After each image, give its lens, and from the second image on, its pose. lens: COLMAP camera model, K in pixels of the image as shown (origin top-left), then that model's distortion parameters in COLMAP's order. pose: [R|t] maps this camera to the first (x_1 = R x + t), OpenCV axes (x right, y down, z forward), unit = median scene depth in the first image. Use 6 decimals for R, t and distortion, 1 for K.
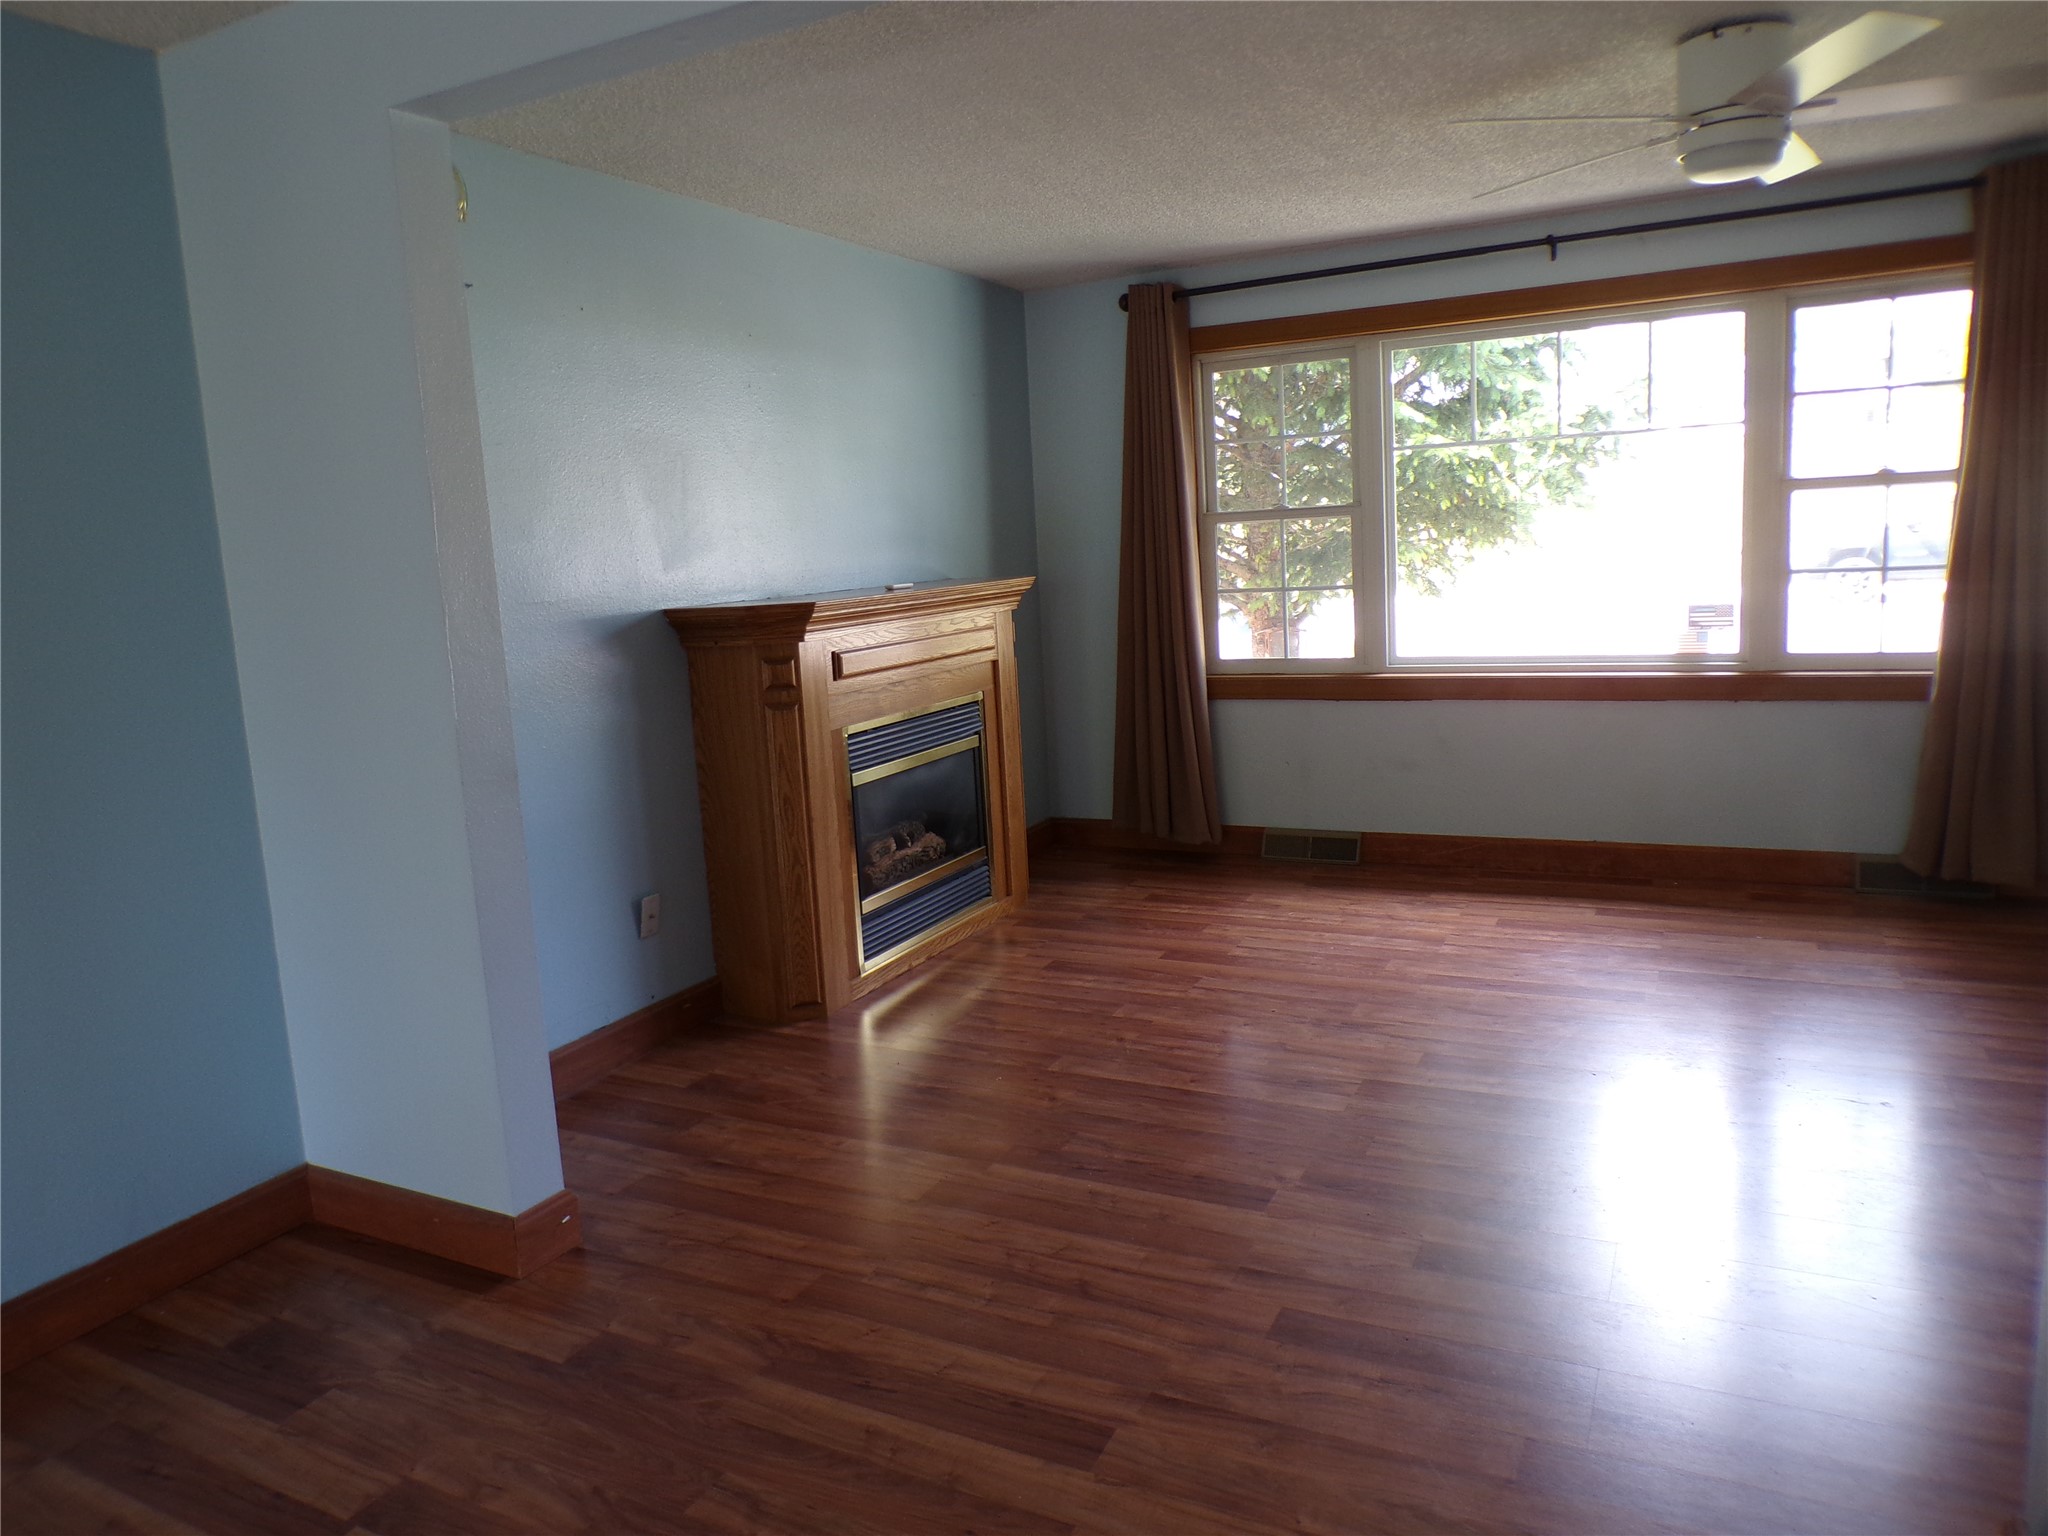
lens RADIAL K [[1383.8, 0, 1011.6], [0, 1383.8, 760.6], [0, 0, 1]] dist [-0.050491, 0.023244]
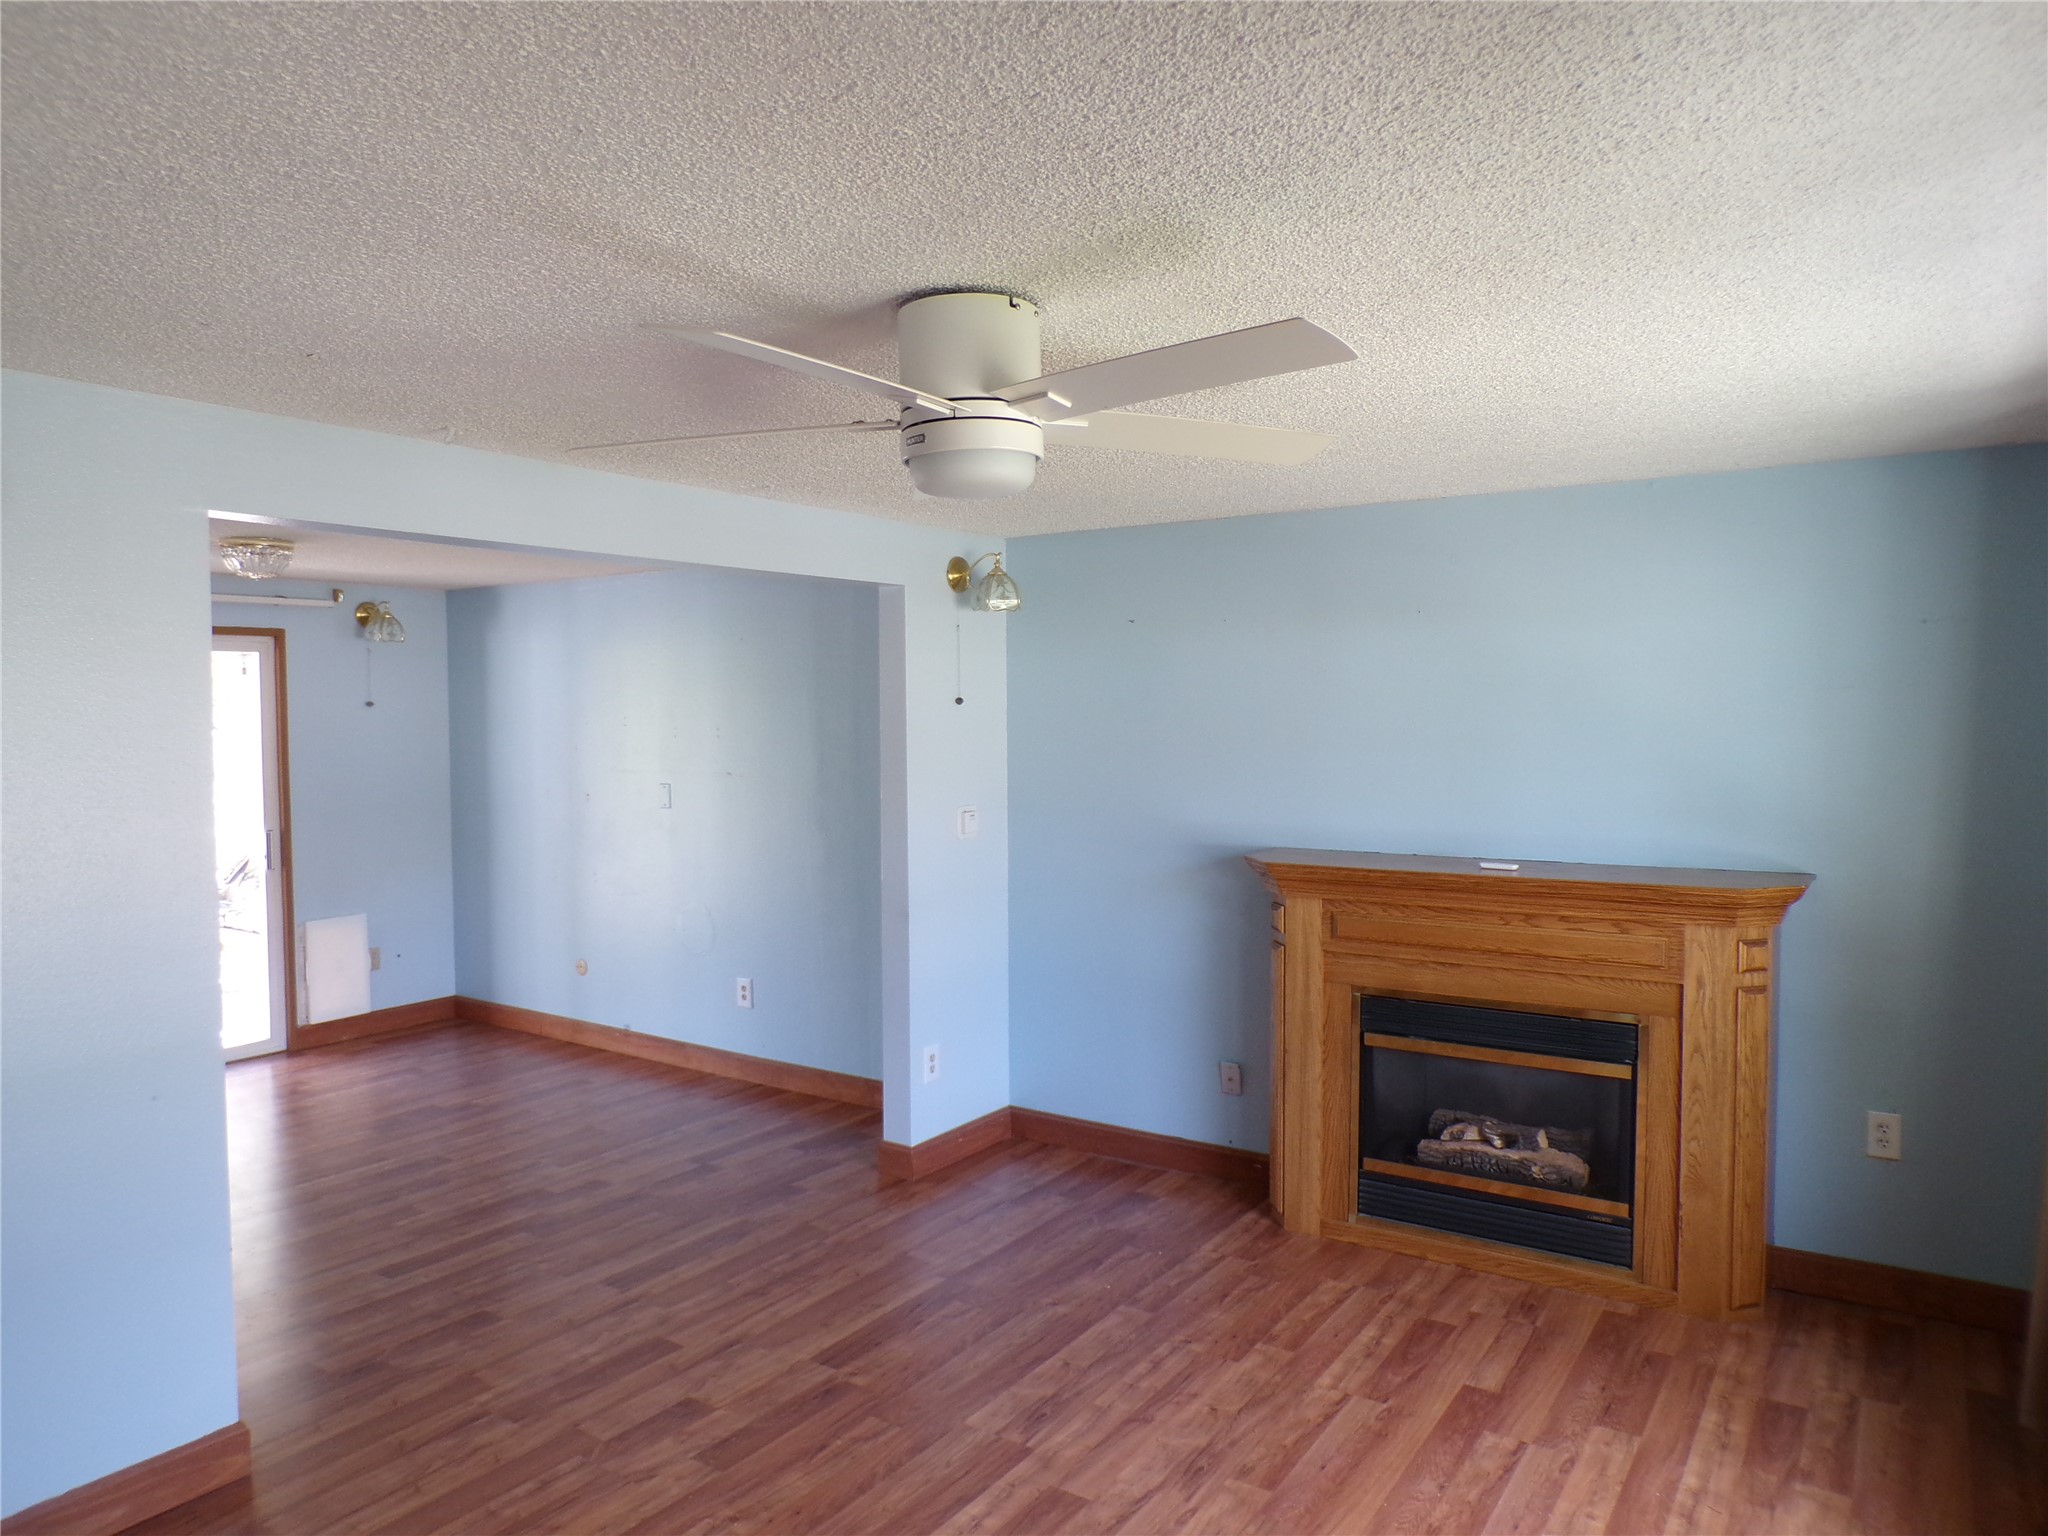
lens RADIAL K [[1383.8, 0, 1016.0], [0, 1383.8, 764.2], [0, 0, 1]] dist [-0.050491, 0.023244]
pose [[-0.134359, 0.095835, -0.986288, 0.988883], [-0.140907, 0.983351, 0.114745, -0.290581], [0.980863, 0.154392, -0.118618, 0.896027]]
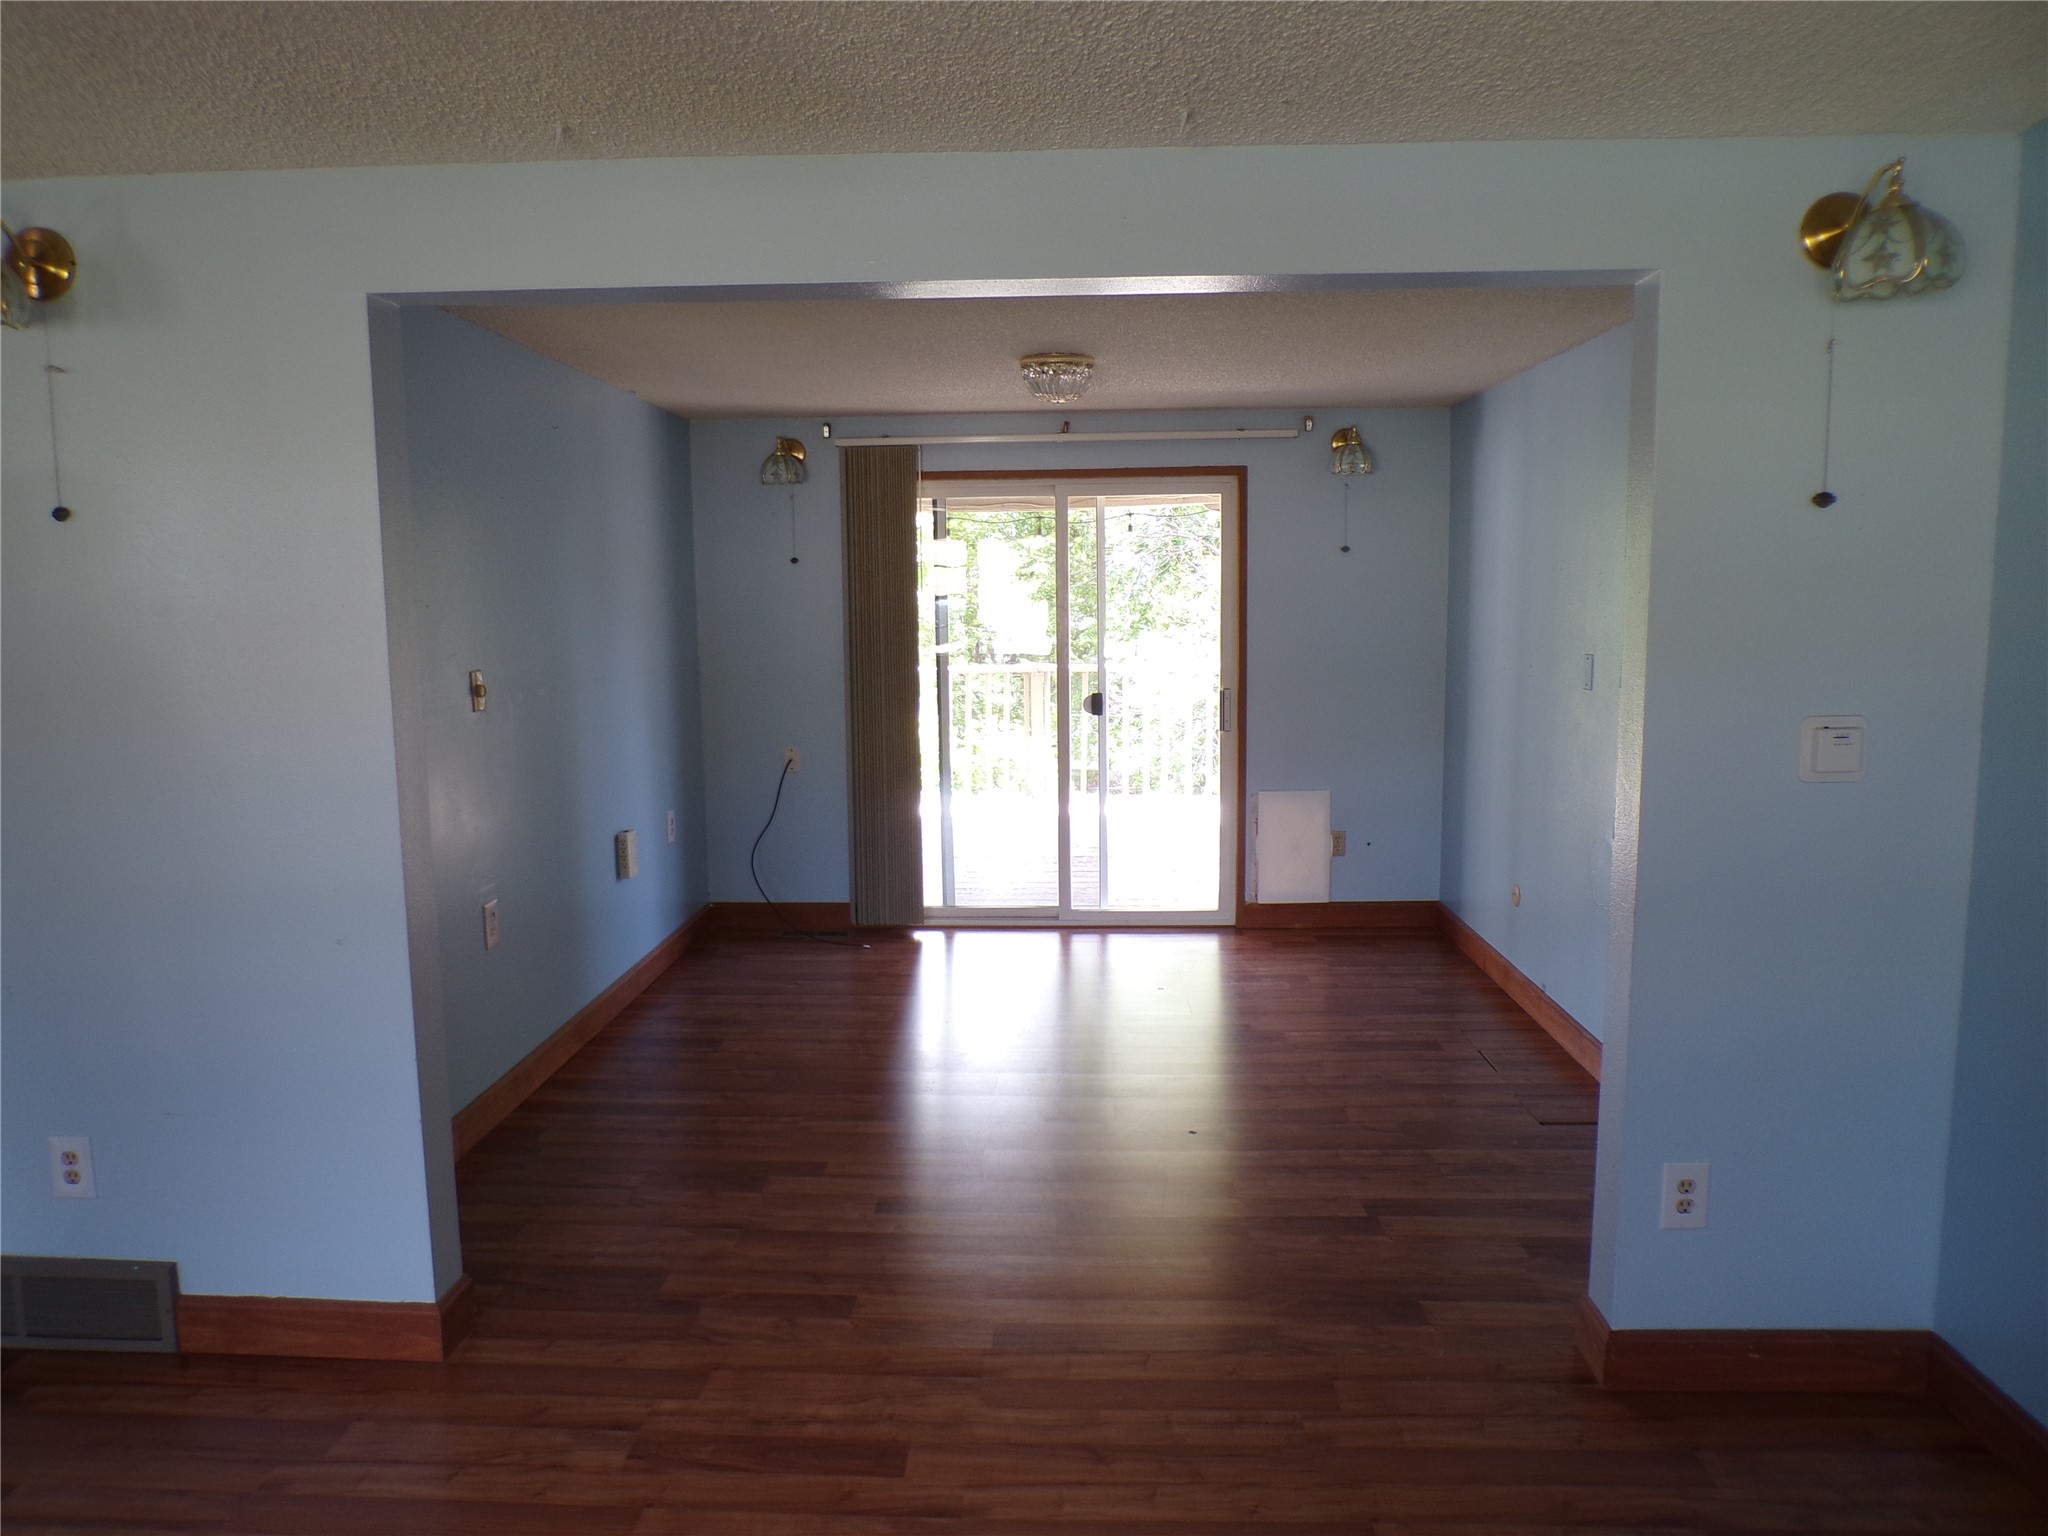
lens RADIAL K [[1383.8, 0, 986.7], [0, 1383.8, 758.3], [0, 0, 1]] dist [-0.050491, 0.023244]
pose [[-0.914203, 0.111403, -0.389643, 0.297528], [-0.003508, 0.959263, 0.282493, -0.252530], [0.405241, 0.259623, -0.876571, 1.106297]]
